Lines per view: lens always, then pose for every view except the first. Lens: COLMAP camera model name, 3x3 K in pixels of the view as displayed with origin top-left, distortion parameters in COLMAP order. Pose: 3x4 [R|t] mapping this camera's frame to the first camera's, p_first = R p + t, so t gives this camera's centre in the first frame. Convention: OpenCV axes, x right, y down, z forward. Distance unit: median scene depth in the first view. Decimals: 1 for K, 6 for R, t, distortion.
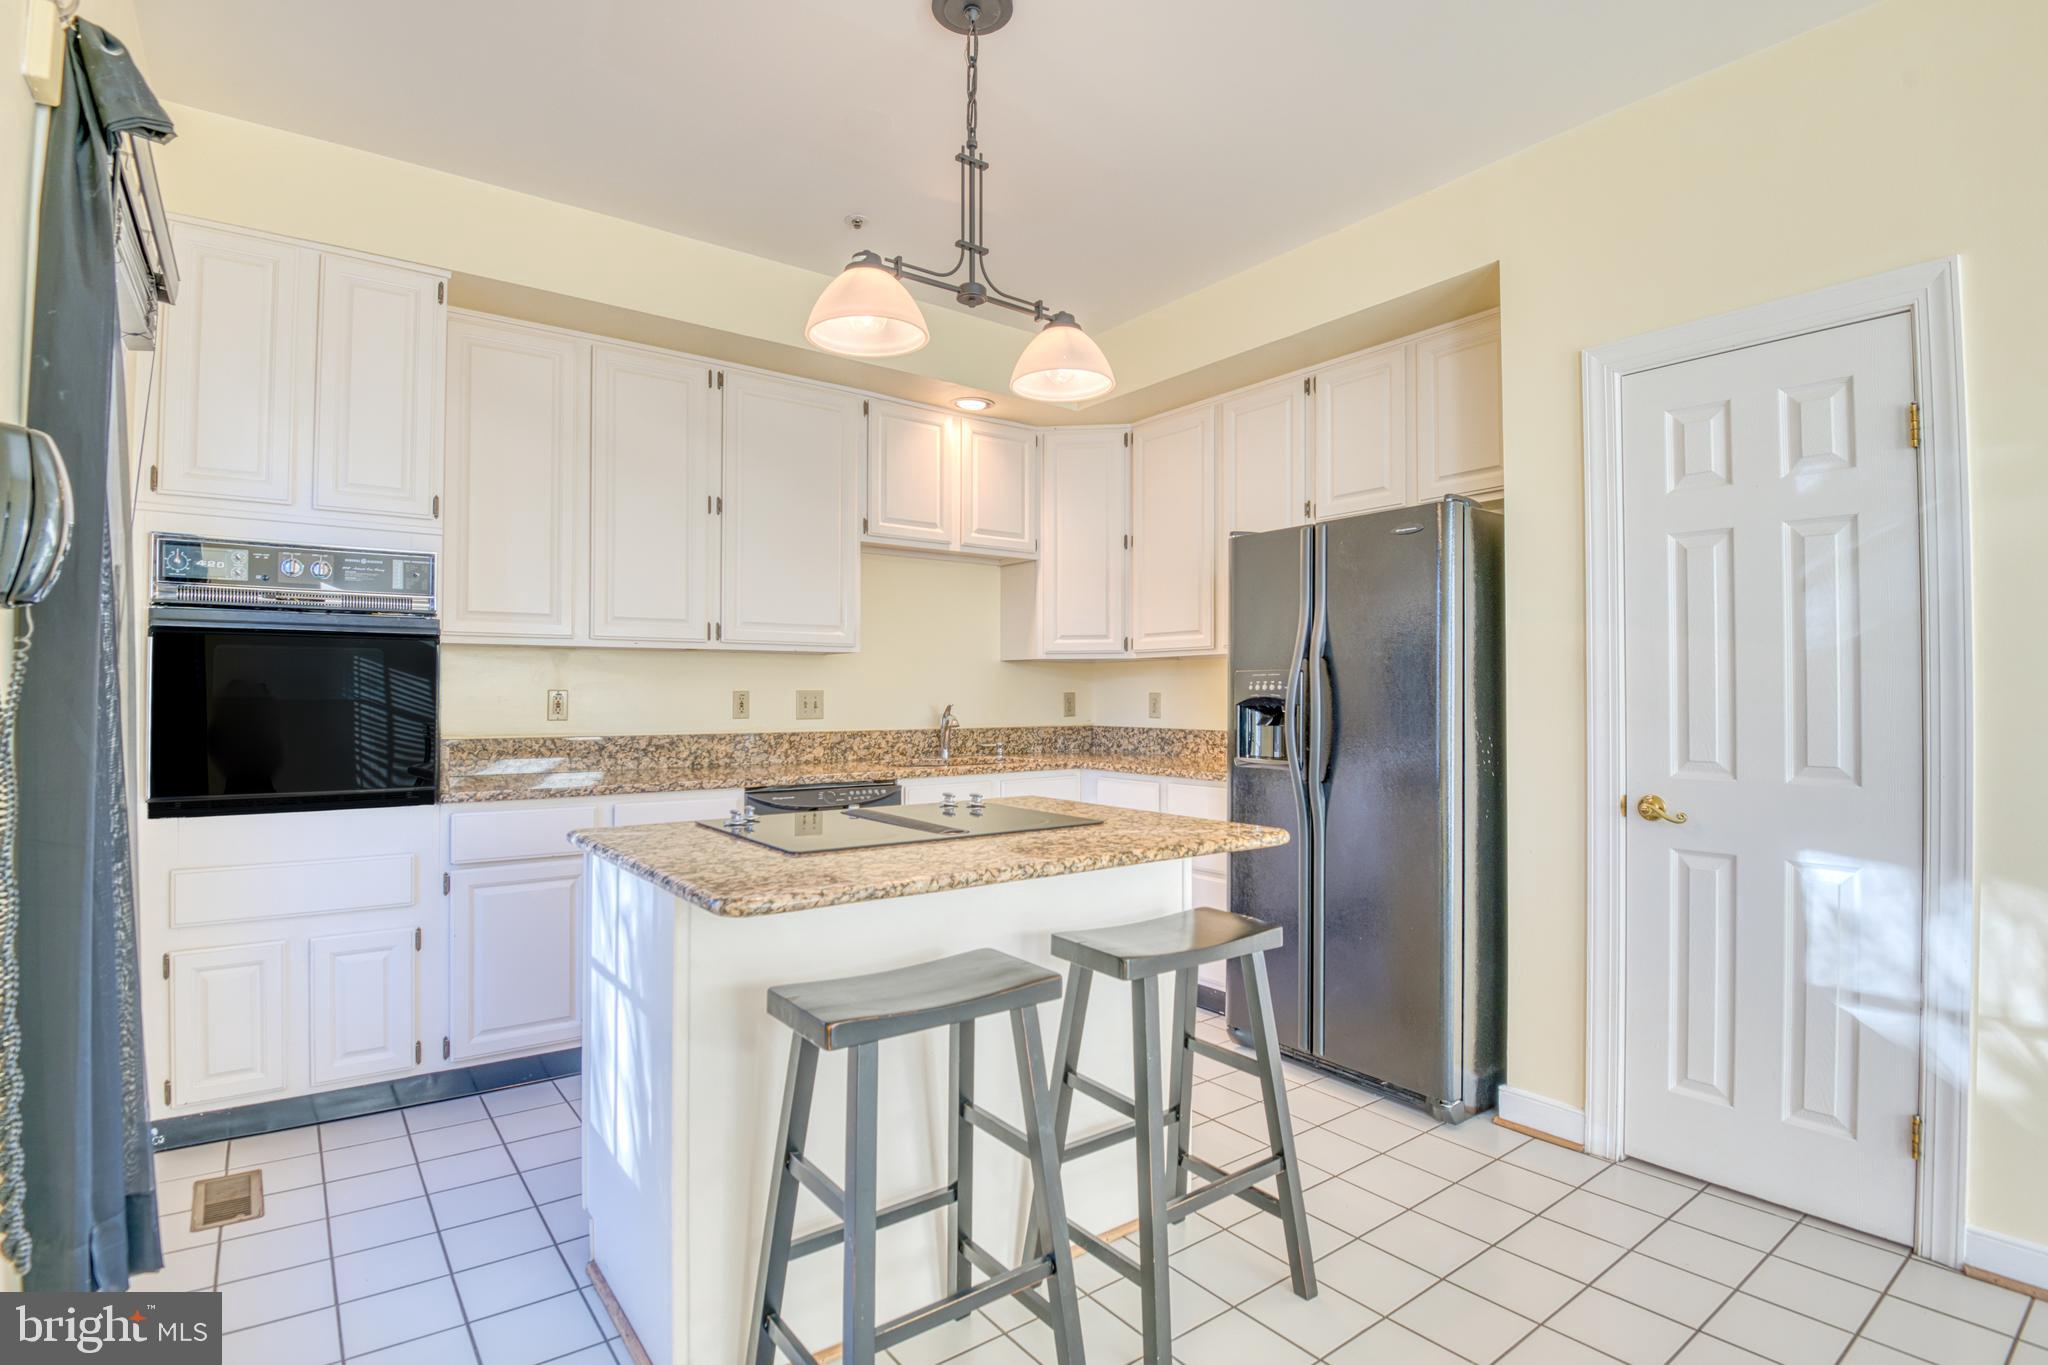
lens RADIAL K [[971.5, 0, 1022.2], [0, 971.5, 683.6], [0, 0, 1]] dist [-0.022014, -0.009311]
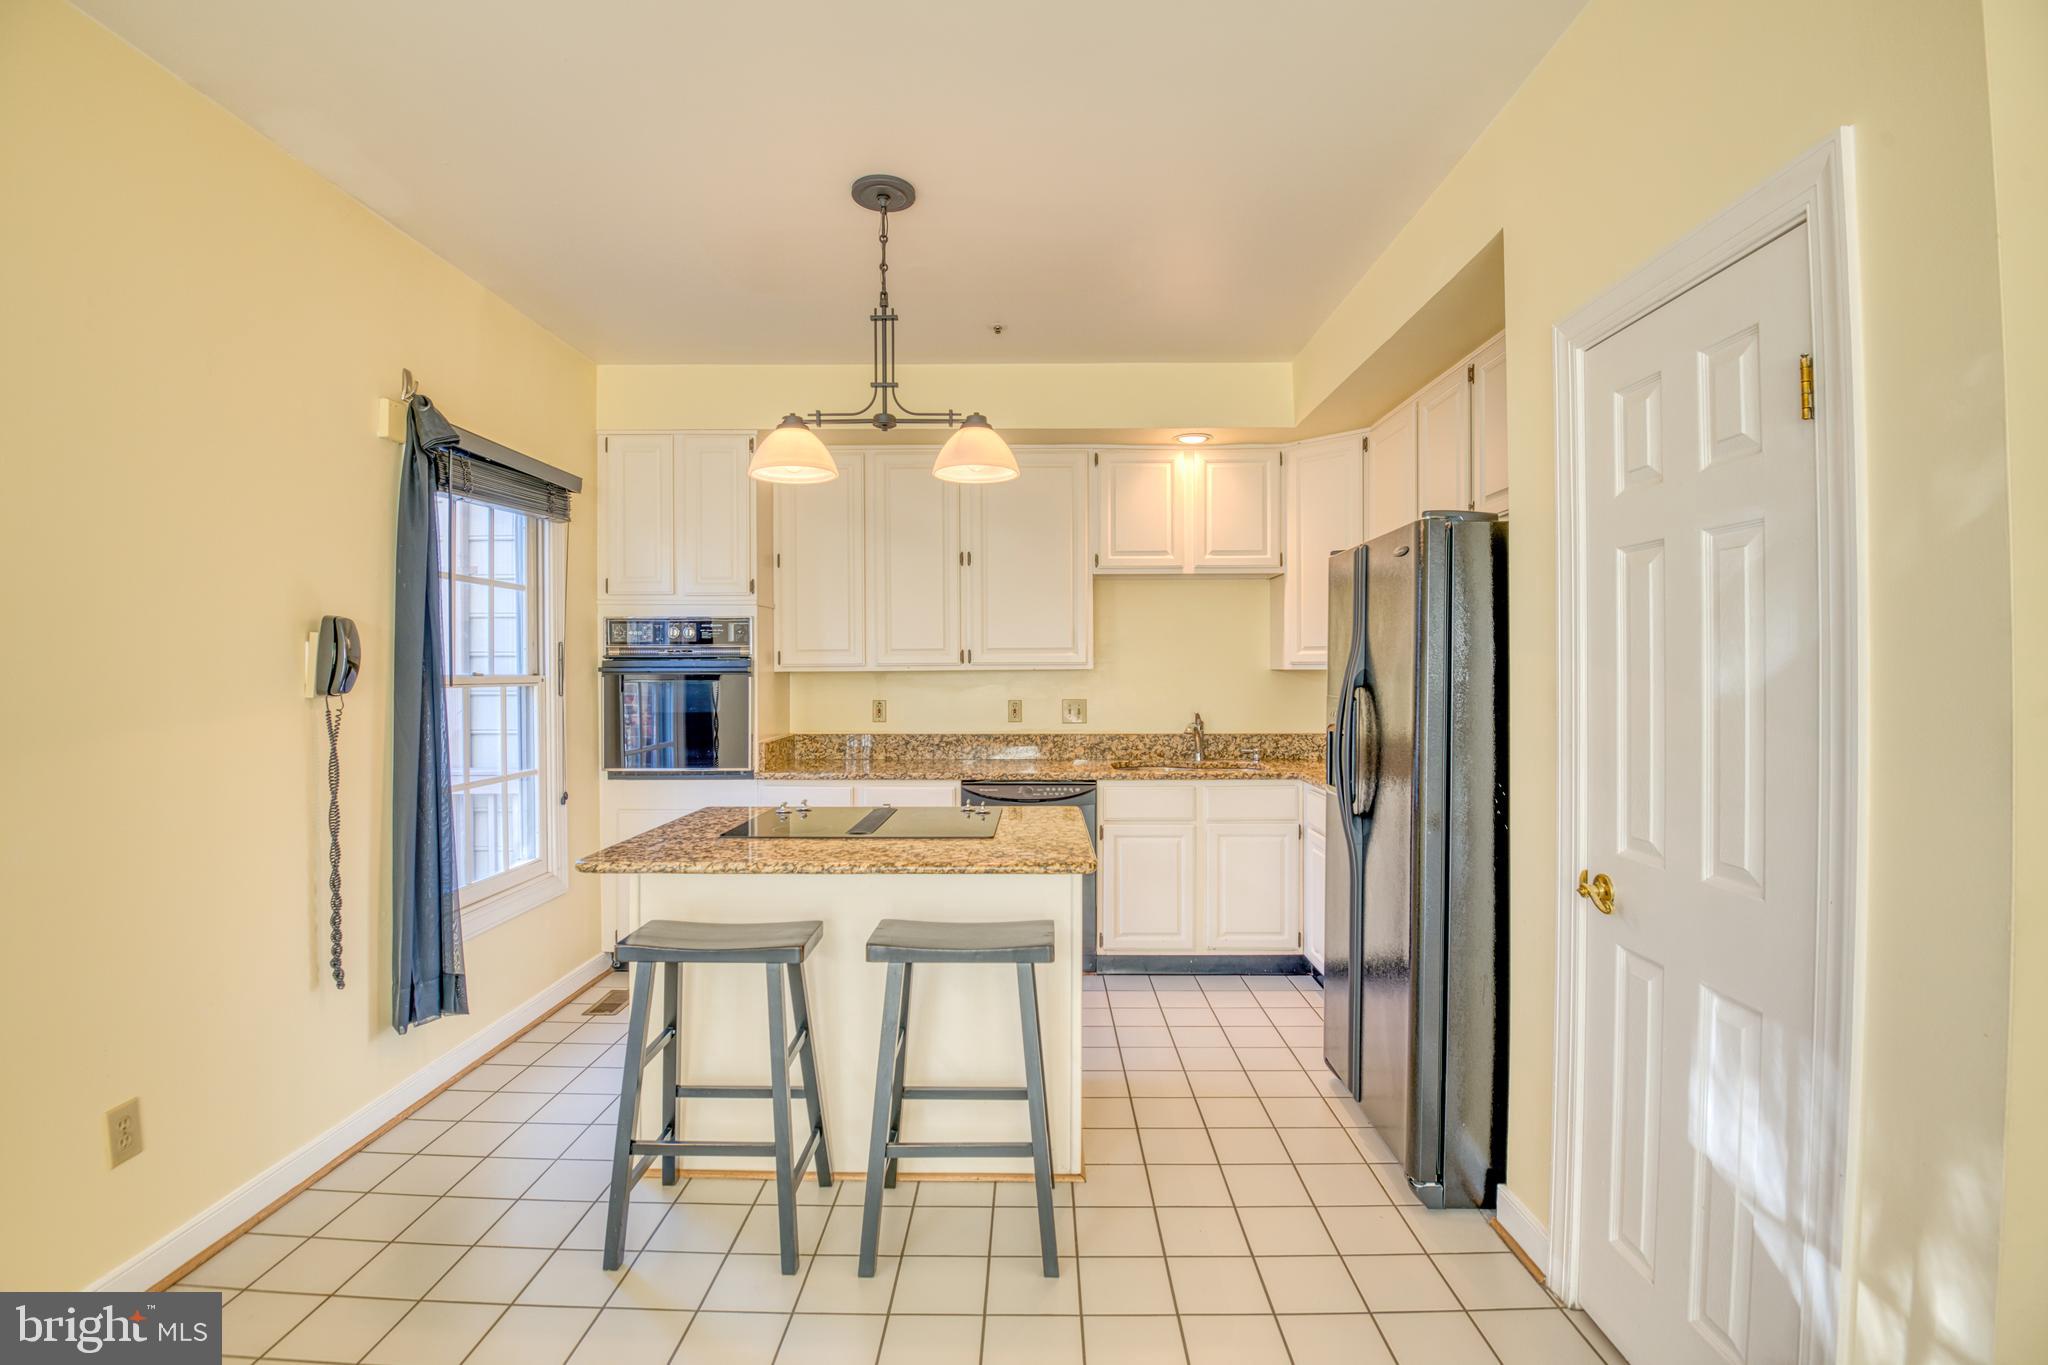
lens RADIAL K [[921.2, 0, 1040.6], [0, 921.2, 678.5], [0, 0, 1]] dist [-0.027735, -0.001451]
pose [[0.803409, 0.001922, -0.595424, 0.488670], [0.010069, 0.999808, 0.016814, -0.043906], [0.595342, -0.019504, 0.803235, 0.073911]]
